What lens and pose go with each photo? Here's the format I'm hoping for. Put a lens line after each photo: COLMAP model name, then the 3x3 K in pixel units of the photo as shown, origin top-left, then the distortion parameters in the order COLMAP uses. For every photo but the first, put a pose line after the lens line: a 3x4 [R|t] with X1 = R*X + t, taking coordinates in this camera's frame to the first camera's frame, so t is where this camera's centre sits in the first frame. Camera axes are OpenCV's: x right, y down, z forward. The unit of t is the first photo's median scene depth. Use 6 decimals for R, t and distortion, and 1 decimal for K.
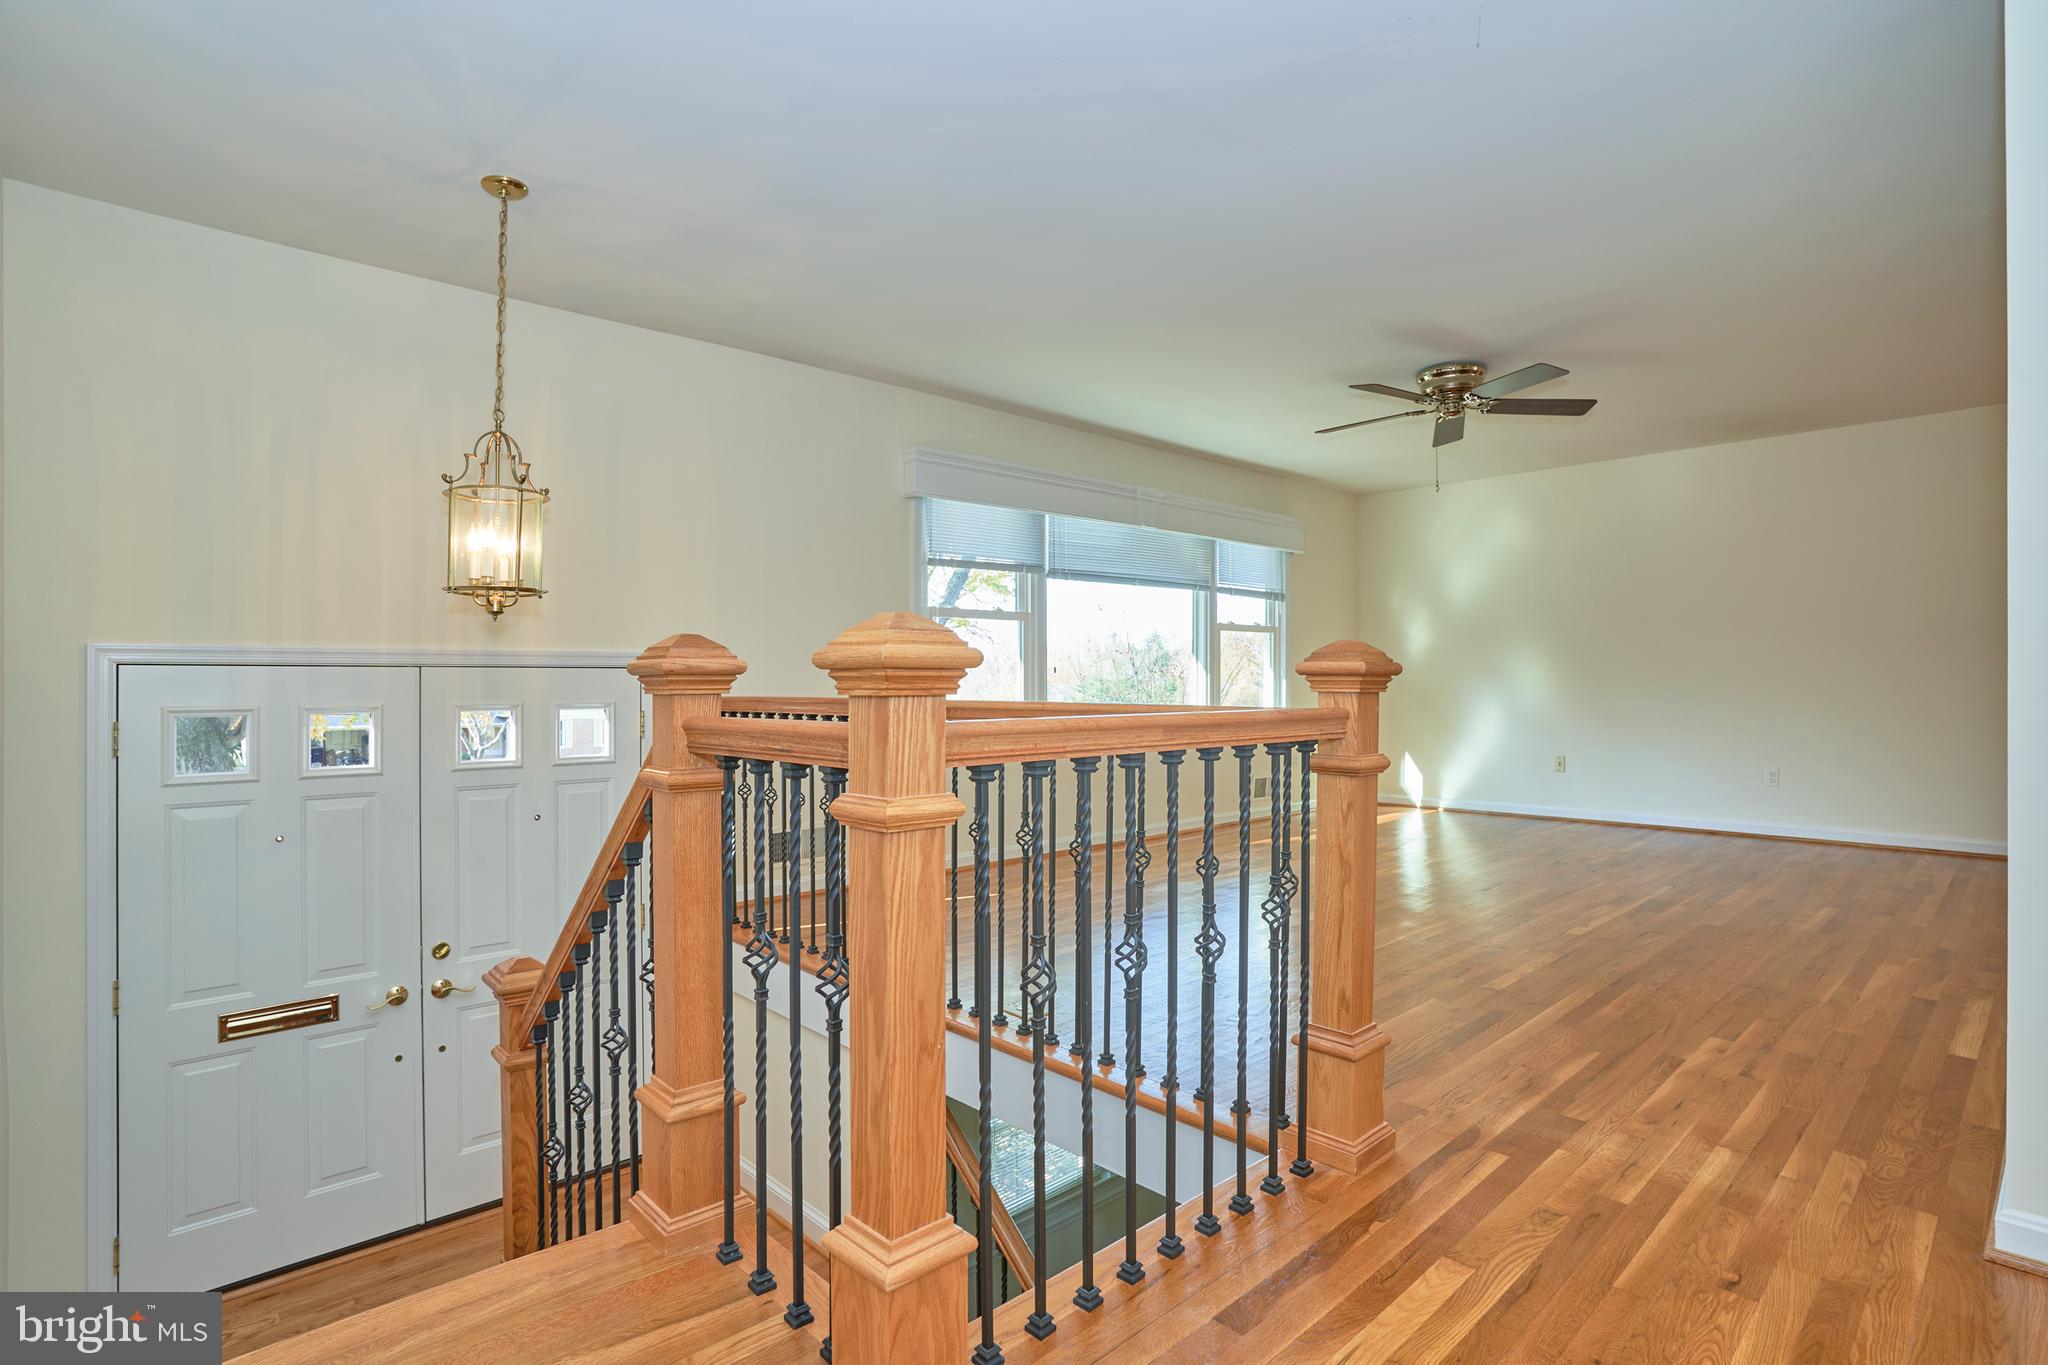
lens RADIAL K [[1005.8, 0, 1027.3], [0, 1005.8, 690.4], [0, 0, 1]] dist [-0.036524, 0.008454]
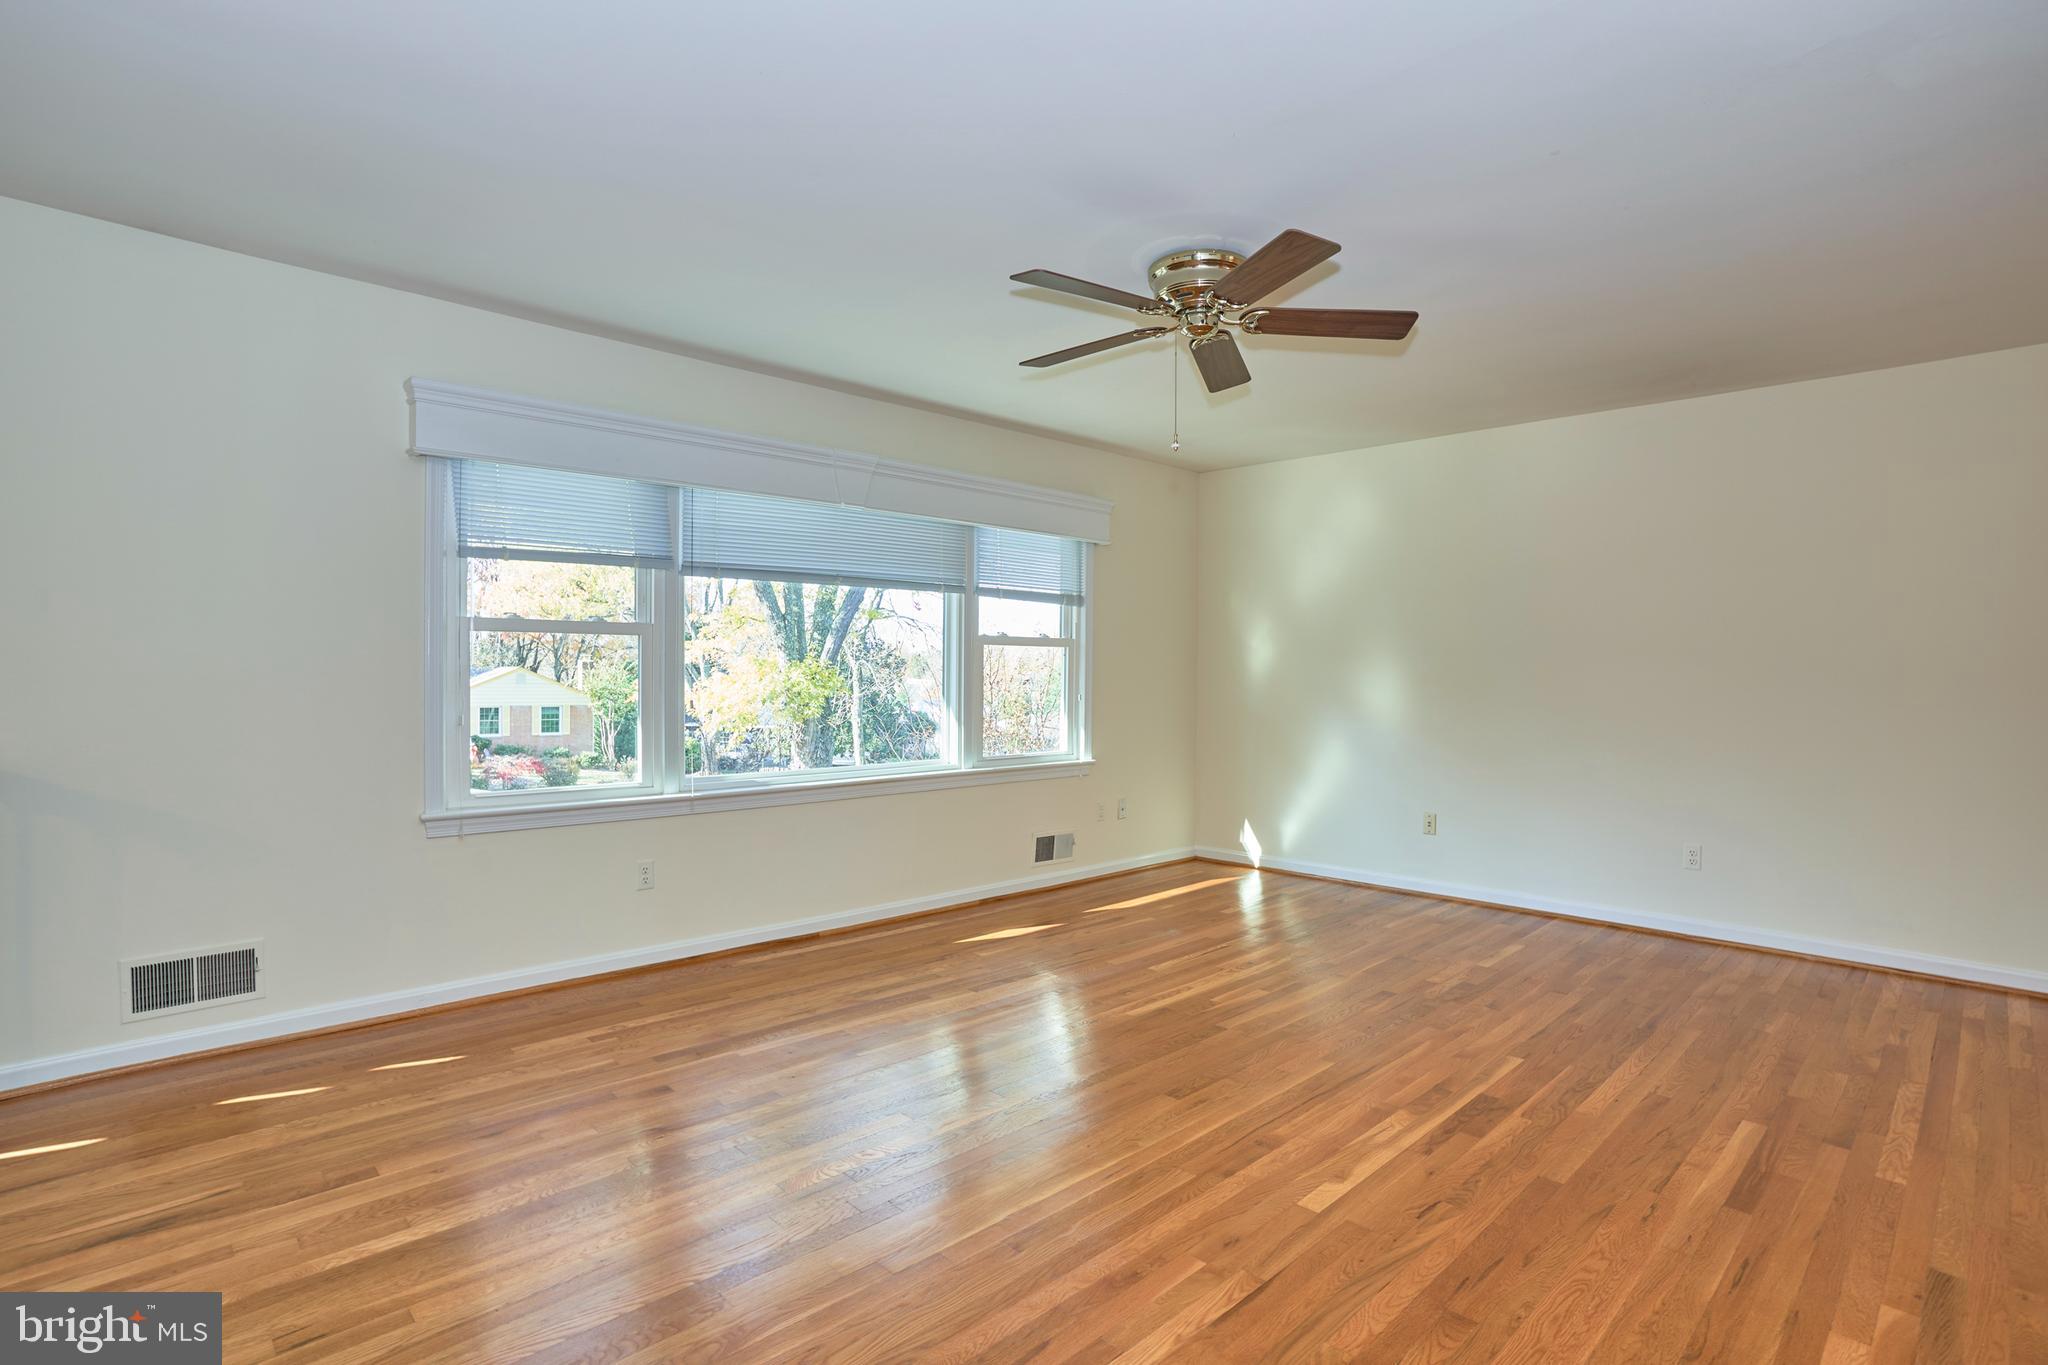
lens RADIAL K [[1005.8, 0, 1038.8], [0, 1005.8, 687.8], [0, 0, 1]] dist [-0.036524, 0.008454]
pose [[0.999365, 0.009070, 0.034450, 0.231511], [-0.009358, 0.999923, 0.008182, -0.038415], [-0.034373, -0.008499, 0.999373, 0.269257]]
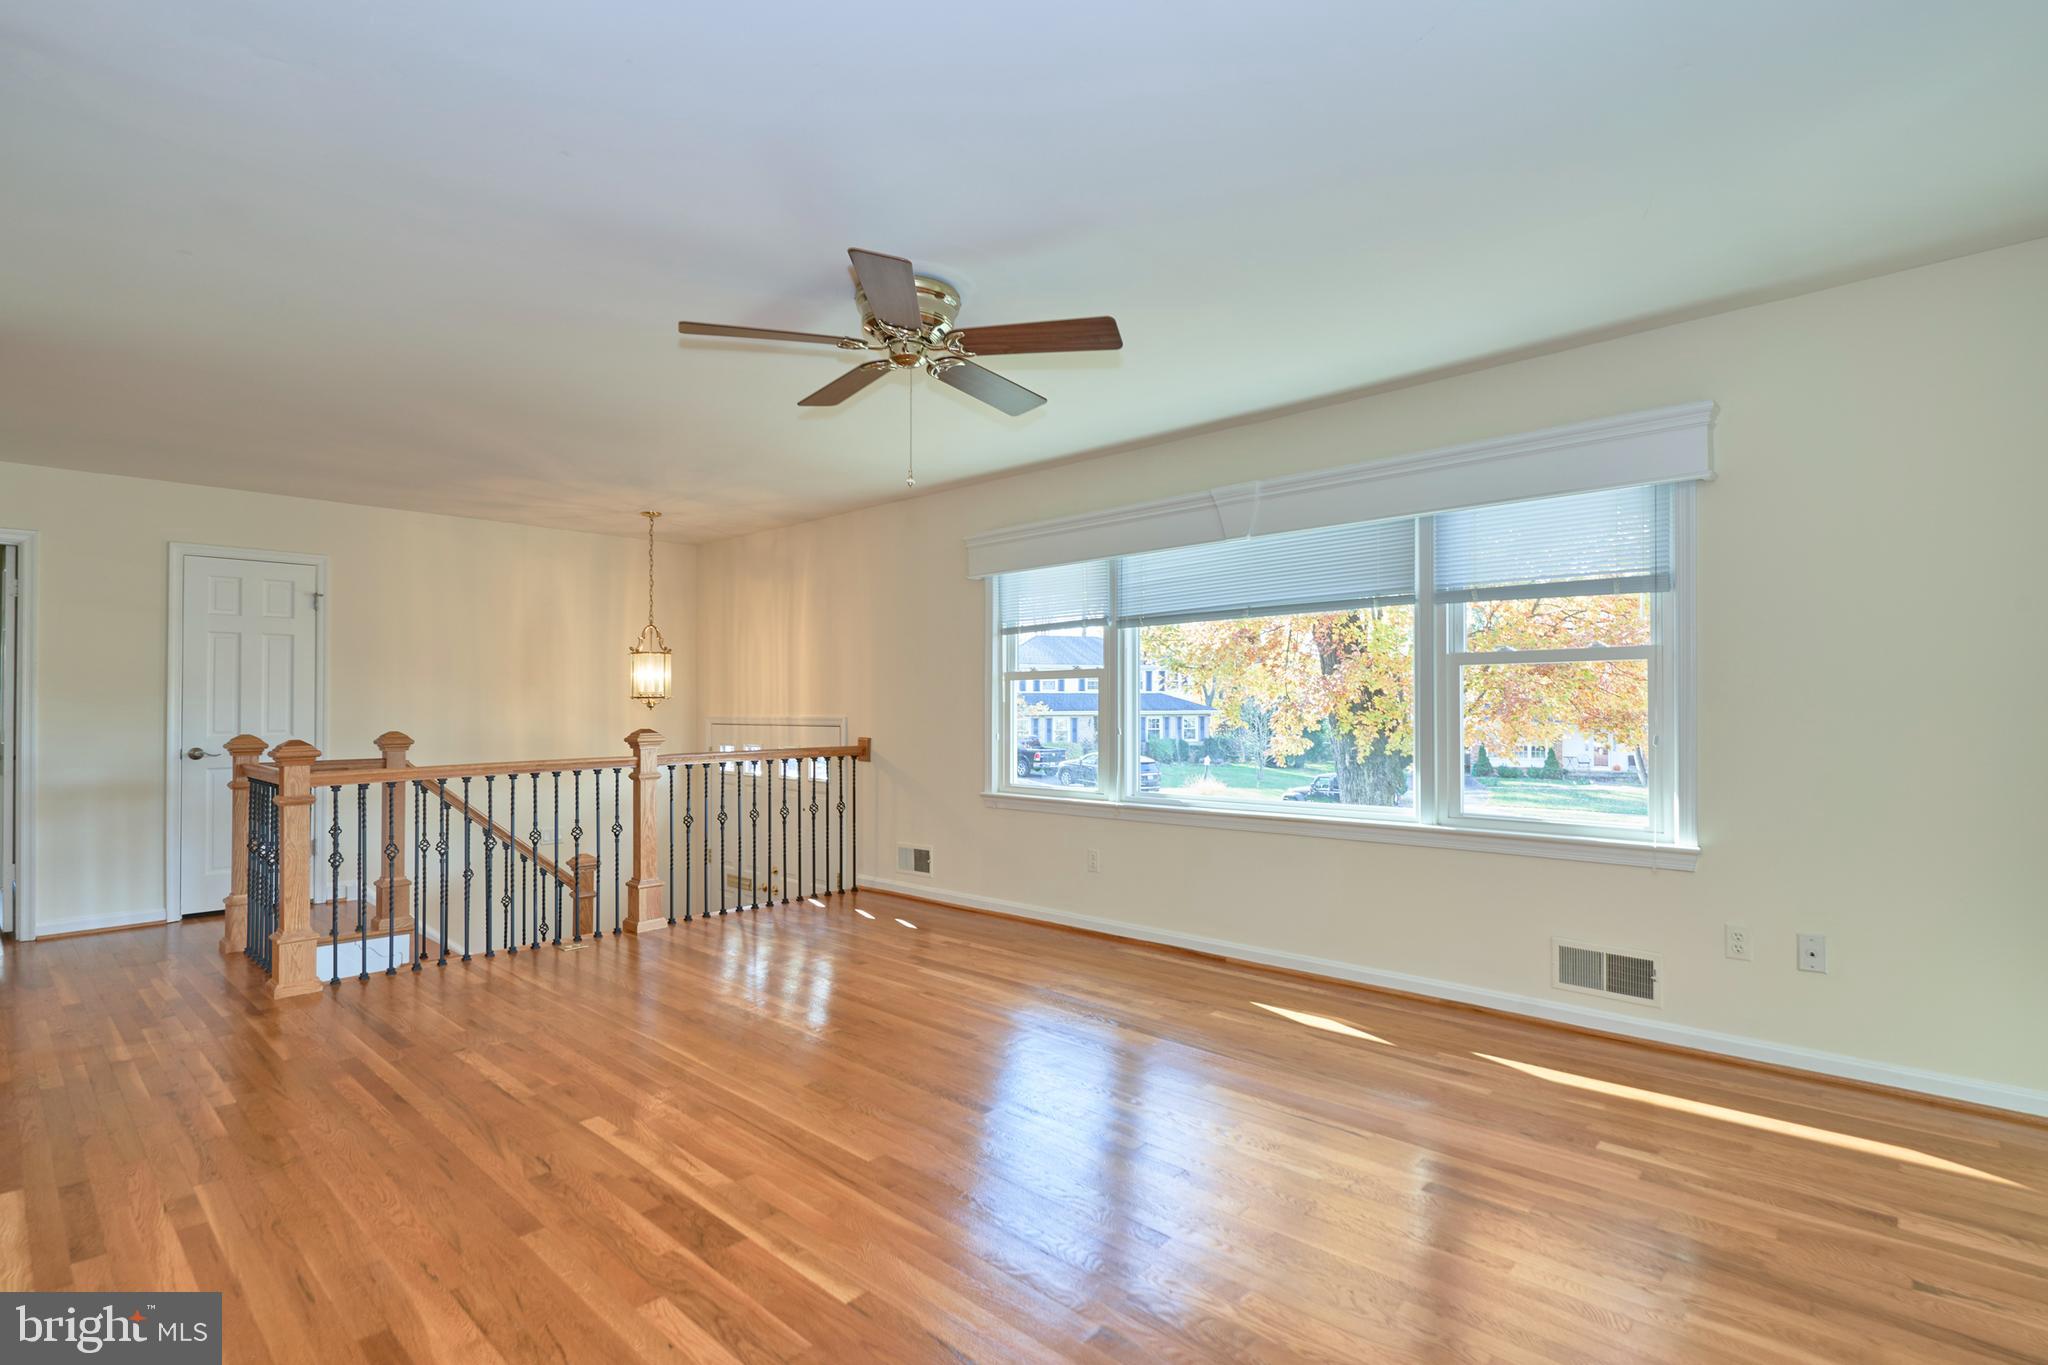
lens RADIAL K [[1005.8, 0, 1065.7], [0, 1005.8, 699.8], [0, 0, 1]] dist [-0.036524, 0.008454]
pose [[0.087603, -0.007147, -0.996130, 0.826571], [-0.004461, 0.999961, -0.007567, -0.039300], [0.996146, 0.005106, 0.087567, 0.808368]]
